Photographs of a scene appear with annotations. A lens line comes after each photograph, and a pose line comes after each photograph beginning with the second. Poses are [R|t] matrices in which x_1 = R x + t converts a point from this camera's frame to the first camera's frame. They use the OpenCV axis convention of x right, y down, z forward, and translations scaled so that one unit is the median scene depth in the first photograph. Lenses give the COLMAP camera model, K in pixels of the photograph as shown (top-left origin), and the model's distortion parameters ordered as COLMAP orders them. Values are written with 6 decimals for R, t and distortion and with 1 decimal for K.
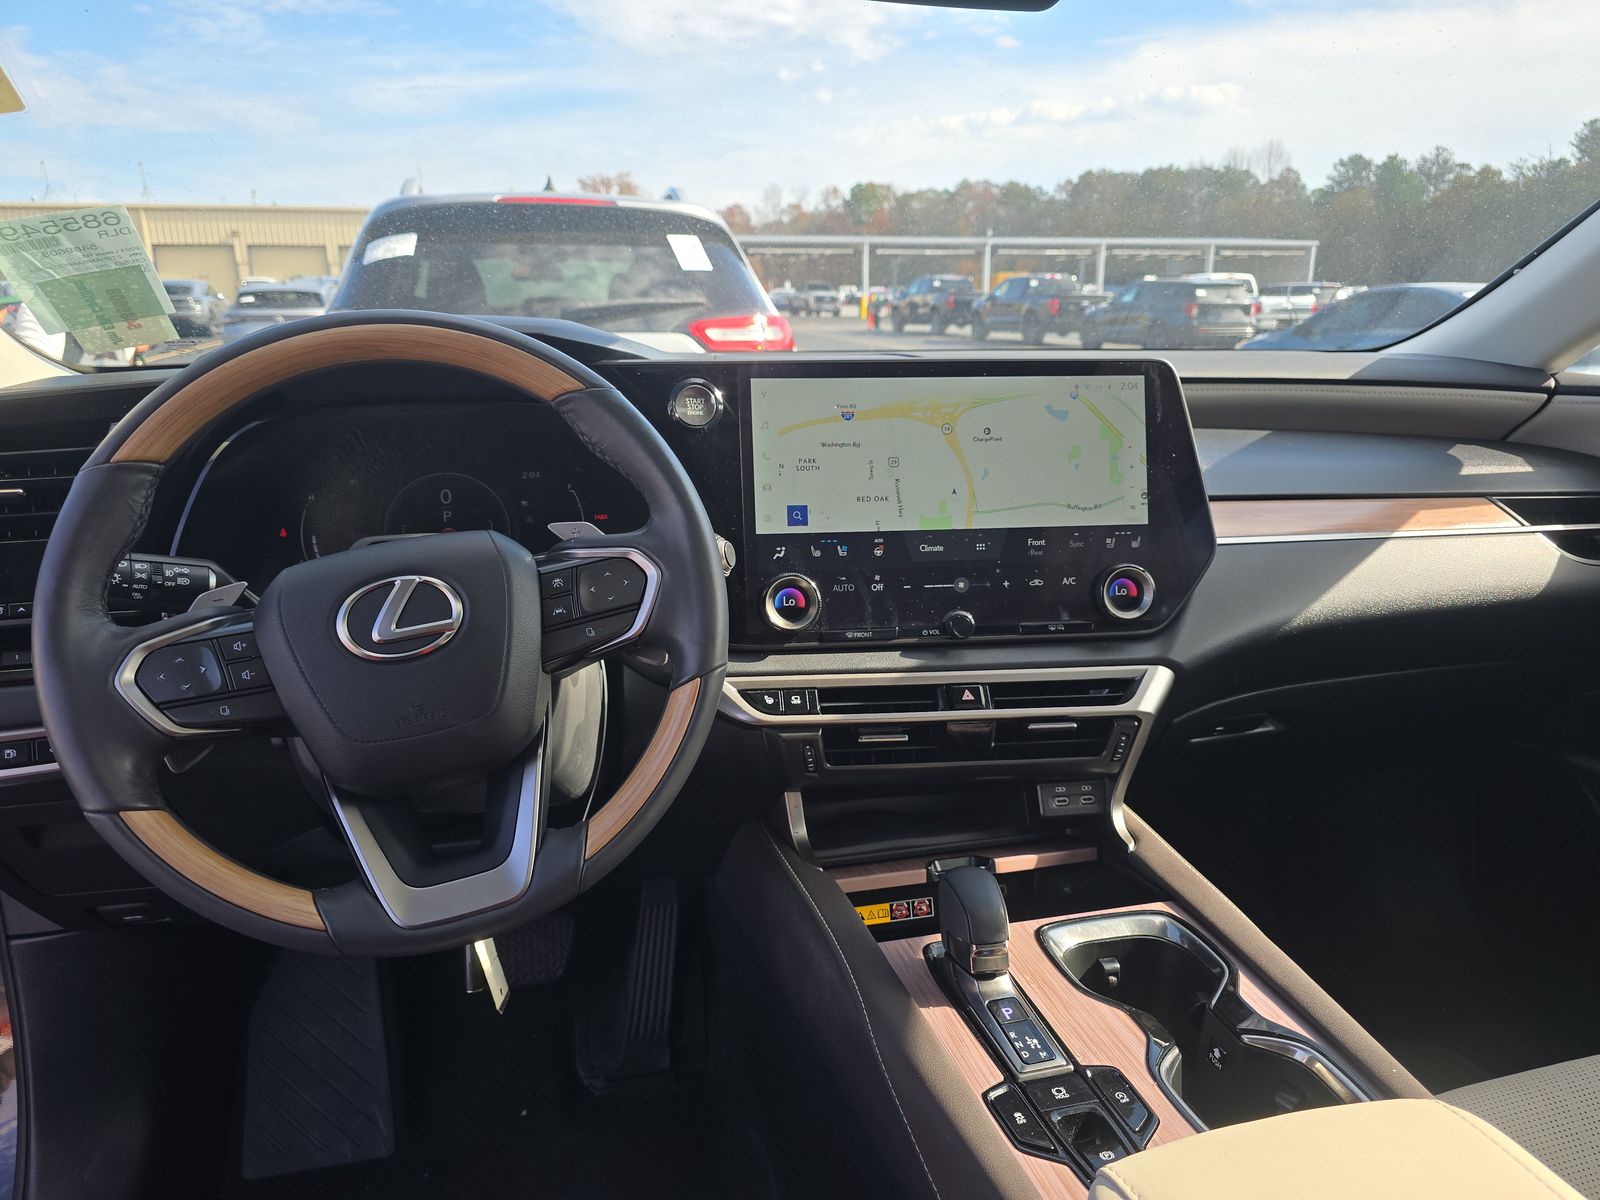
lens RADIAL K [[1079.6, 0, 791.4], [0, 1079.6, 605.8], [0, 0, 1]] dist [0.064073, -0.053902]
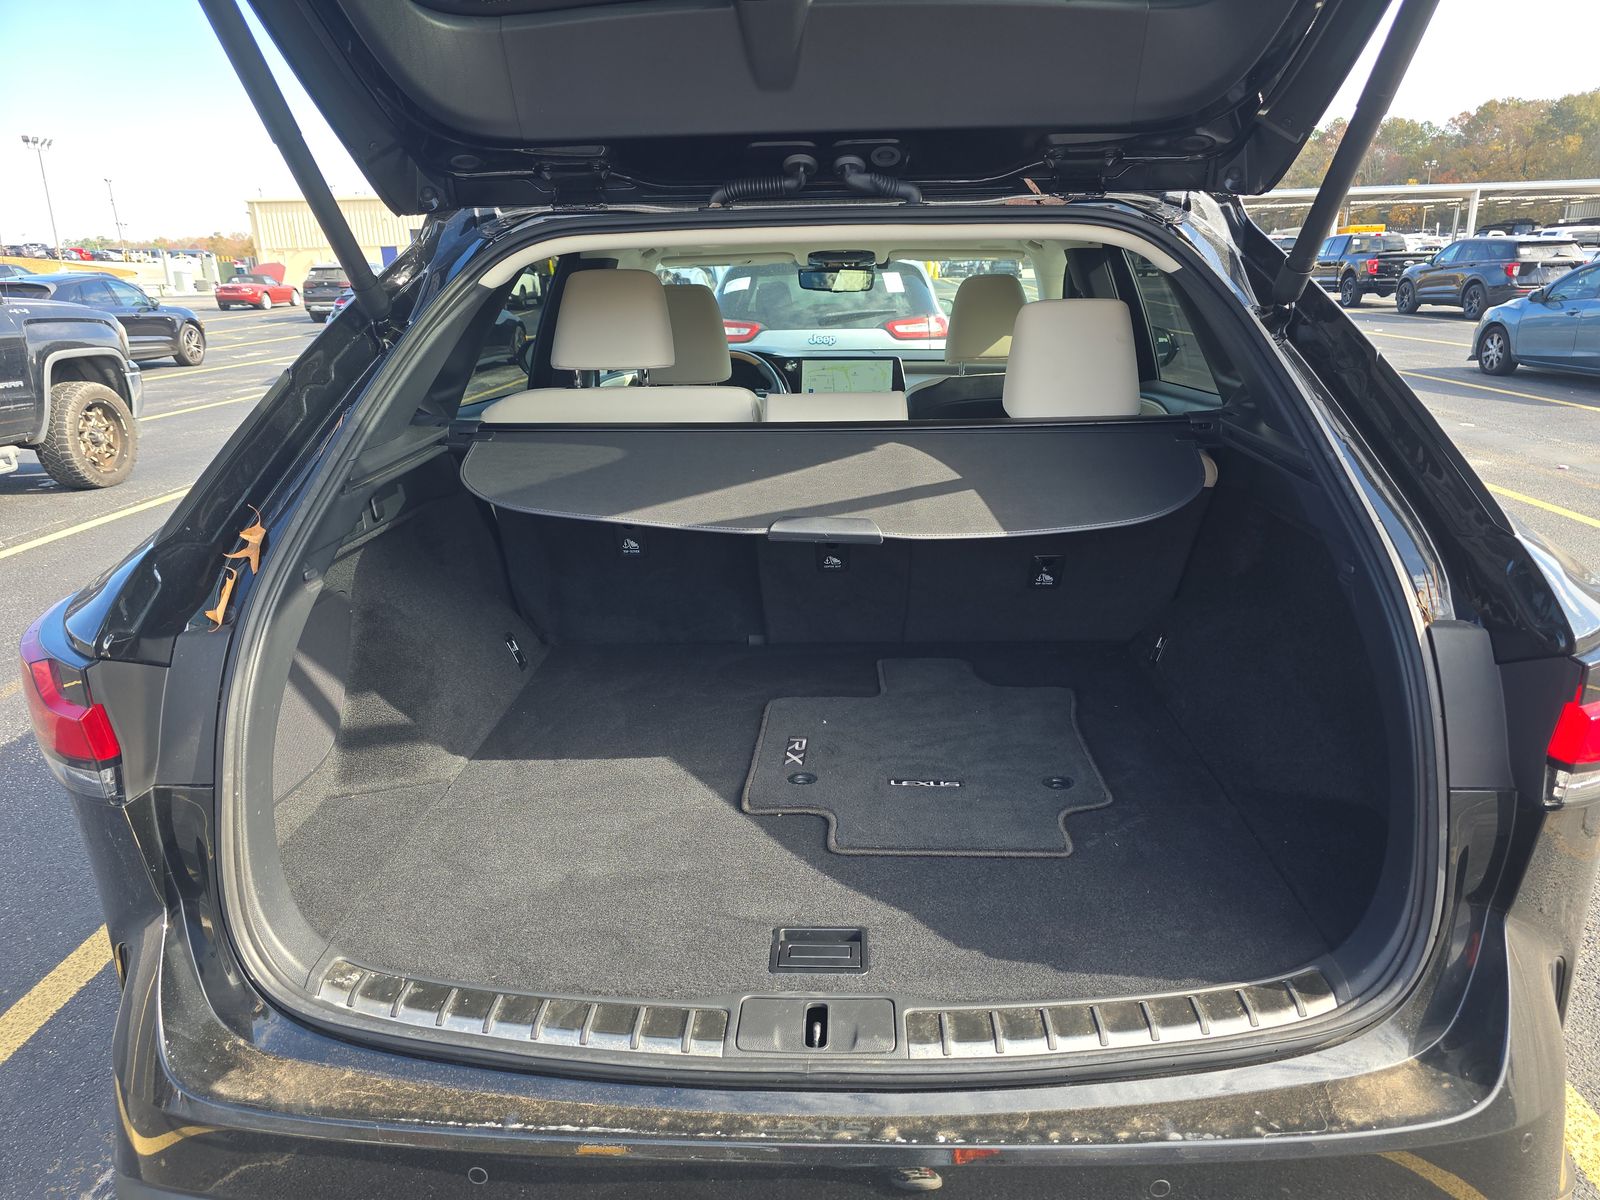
lens RADIAL K [[1086.2, 0, 800.0], [0, 1086.2, 600.0], [0, 0, 1]] dist [0.044396, -0.001354]
pose [[0.959125, 0.067512, -0.274810, 1.320550], [-0.059648, 0.997538, 0.036885, 0.652302], [0.276623, -0.018986, 0.960791, -3.558081]]
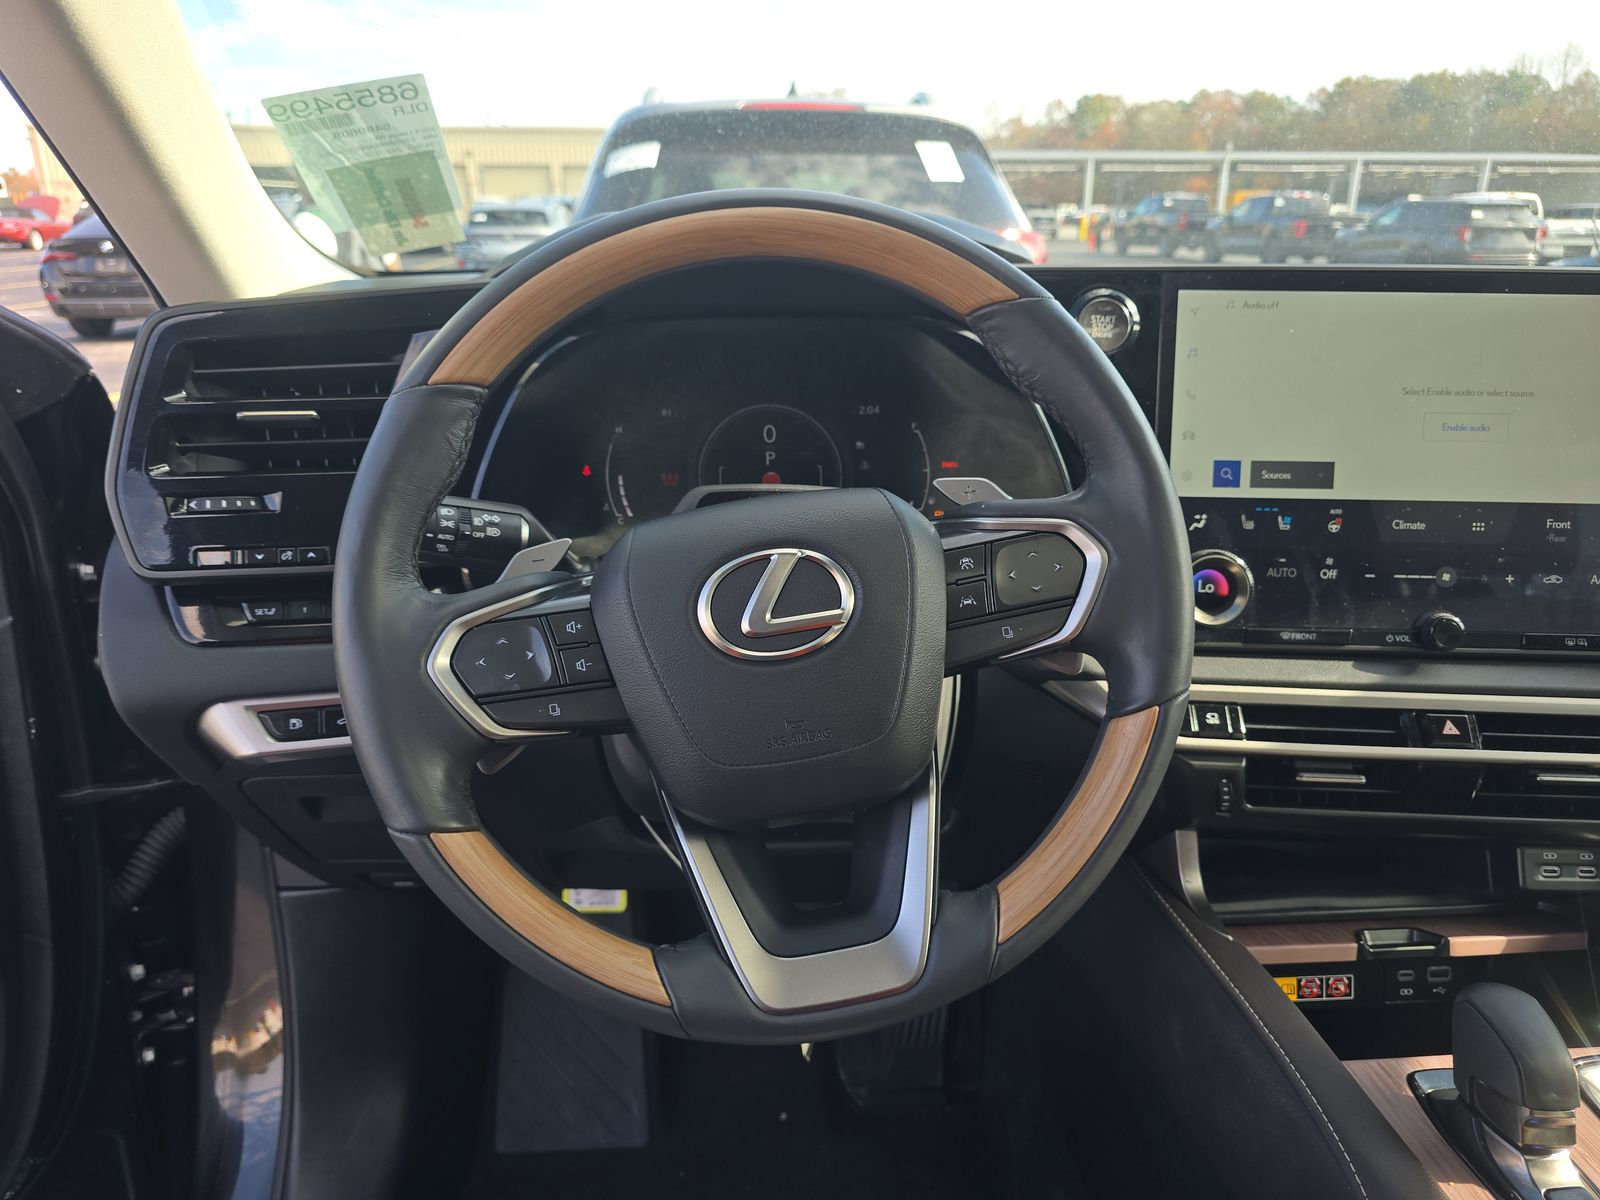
lens RADIAL K [[1086.7, 0, 800.0], [0, 1086.7, 600.0], [0, 0, 1]] dist [0.046473, -0.039383]
pose [[0.985071, 0.061868, -0.160646, -0.156435], [-0.052235, 0.996613, 0.063510, -0.028238], [0.164032, -0.054170, 0.984967, 0.186501]]
